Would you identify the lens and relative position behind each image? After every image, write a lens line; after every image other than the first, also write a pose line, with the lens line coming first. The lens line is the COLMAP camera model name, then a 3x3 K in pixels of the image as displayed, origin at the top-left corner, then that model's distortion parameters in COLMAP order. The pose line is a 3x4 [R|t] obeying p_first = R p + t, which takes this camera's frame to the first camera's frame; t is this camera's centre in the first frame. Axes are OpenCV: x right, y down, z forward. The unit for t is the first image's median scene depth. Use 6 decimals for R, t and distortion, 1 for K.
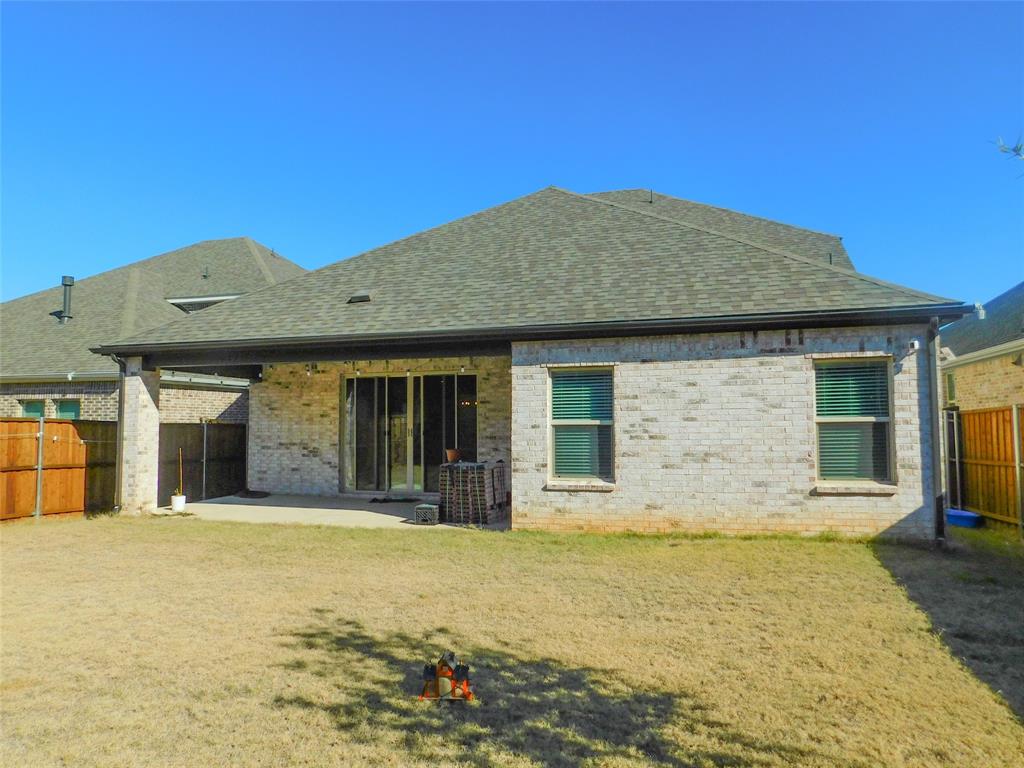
lens RADIAL K [[685.1, 0, 515.6], [0, 685.1, 385.2], [0, 0, 1]] dist [-0.035159, -0.003948]
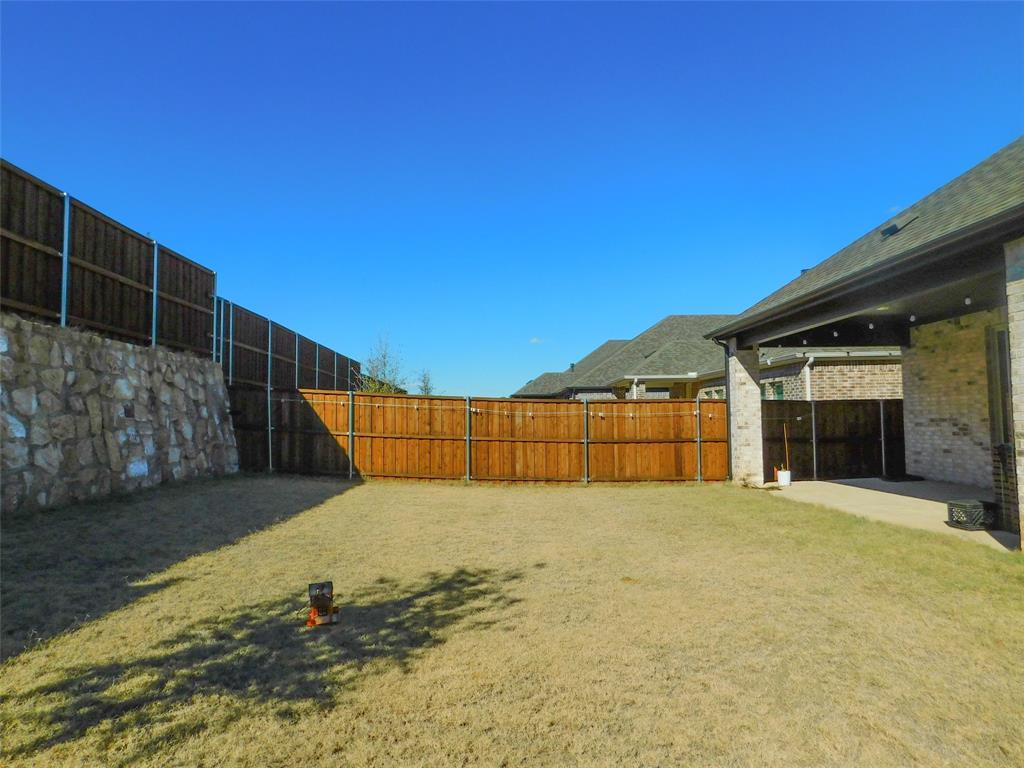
lens RADIAL K [[685.1, 0, 515.5], [0, 685.1, 381.7], [0, 0, 1]] dist [-0.035159, -0.003948]
pose [[0.285228, -0.060544, -0.956546, 0.305928], [0.071303, 0.996578, -0.041816, 0.038505], [0.955804, -0.056277, 0.288569, 0.284580]]
